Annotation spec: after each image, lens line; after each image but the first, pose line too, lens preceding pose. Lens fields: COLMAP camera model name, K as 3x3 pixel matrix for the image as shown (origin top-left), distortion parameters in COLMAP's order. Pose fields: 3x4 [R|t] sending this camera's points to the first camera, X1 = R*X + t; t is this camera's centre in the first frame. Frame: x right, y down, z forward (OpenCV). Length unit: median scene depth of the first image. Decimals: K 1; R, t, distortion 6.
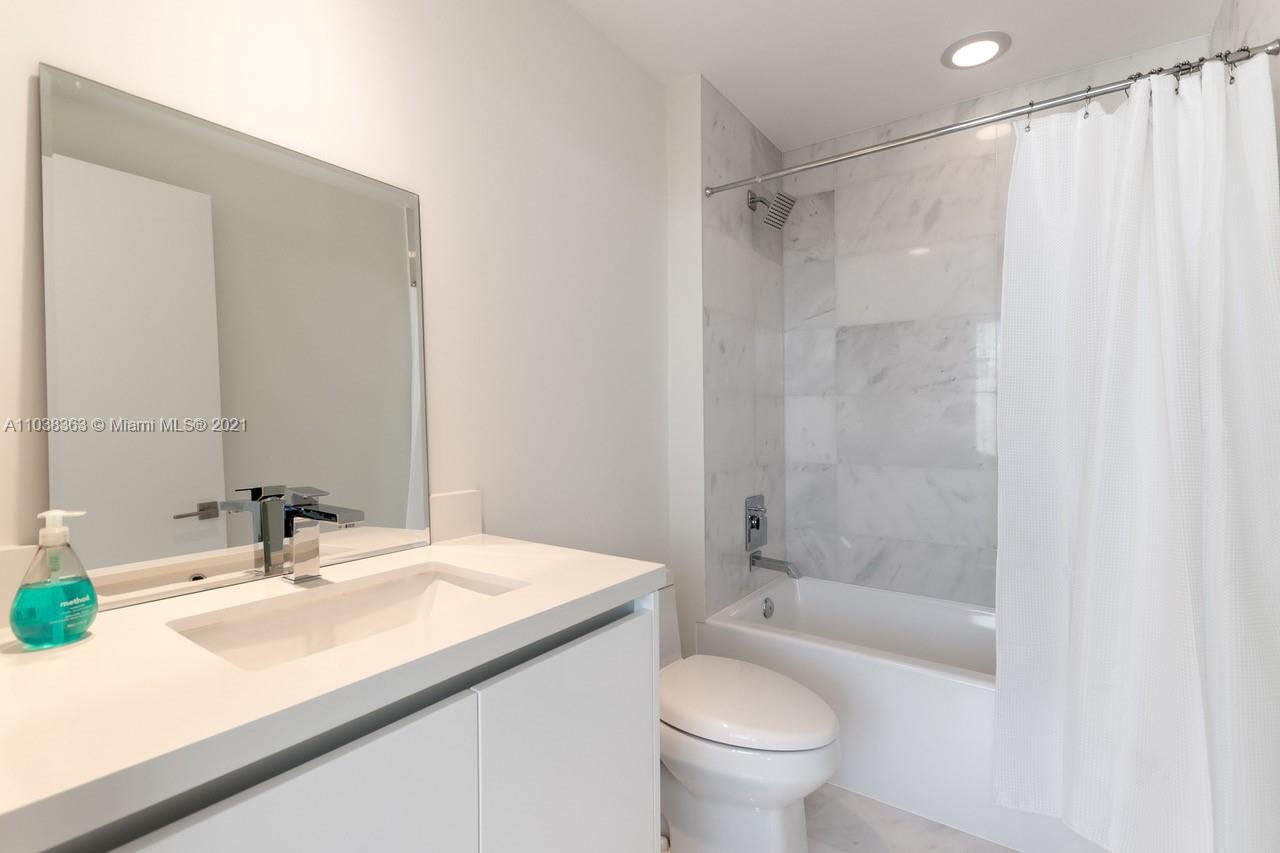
lens RADIAL K [[581.0, 0, 640.0], [0, 581.0, 422.1], [0, 0, 1]] dist [0.001649, -0.001864]
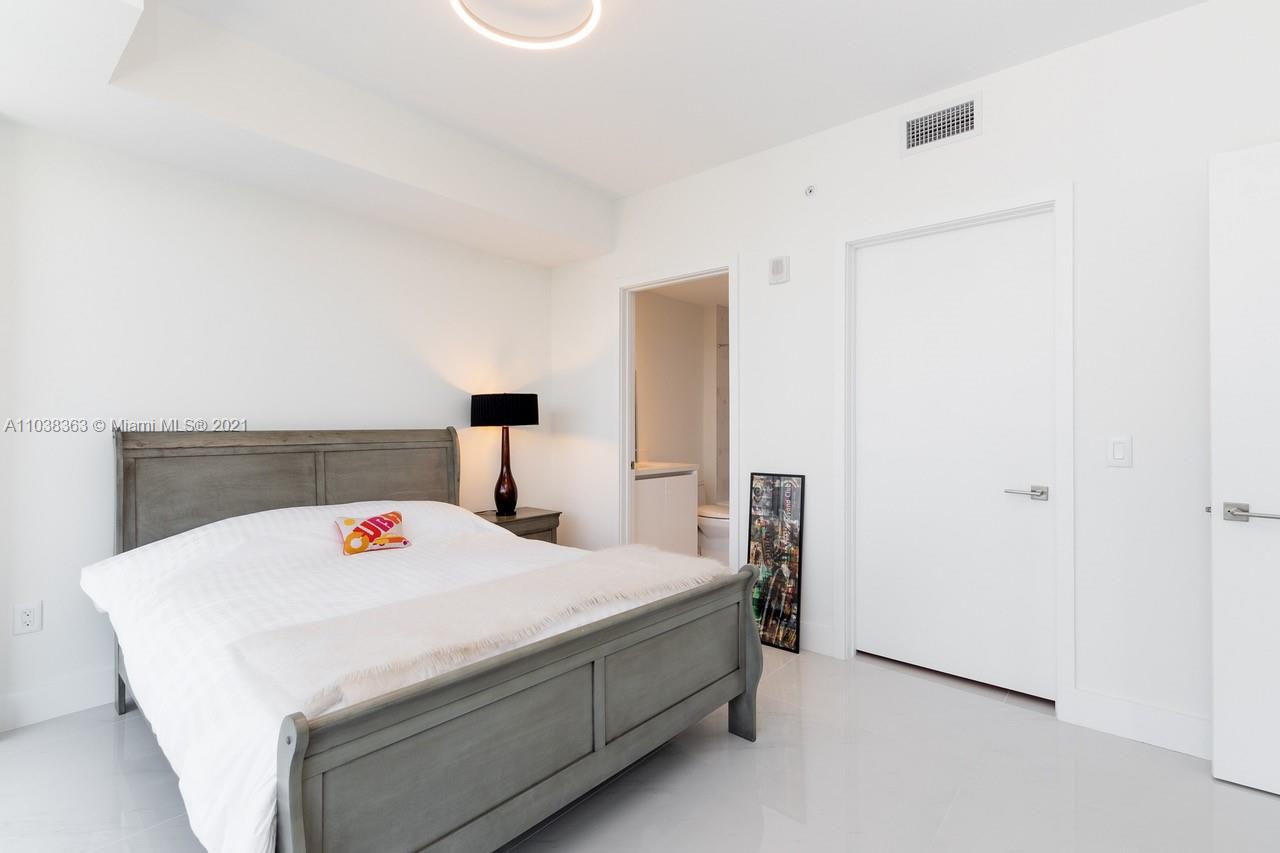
lens RADIAL K [[581.0, 0, 638.1], [0, 581.0, 424.3], [0, 0, 1]] dist [0.001649, -0.001864]
pose [[0.996519, 0.018182, -0.081361, -0.043336], [-0.018894, 0.999790, -0.007993, 0.004209], [0.081199, 0.009503, 0.996653, -2.269940]]
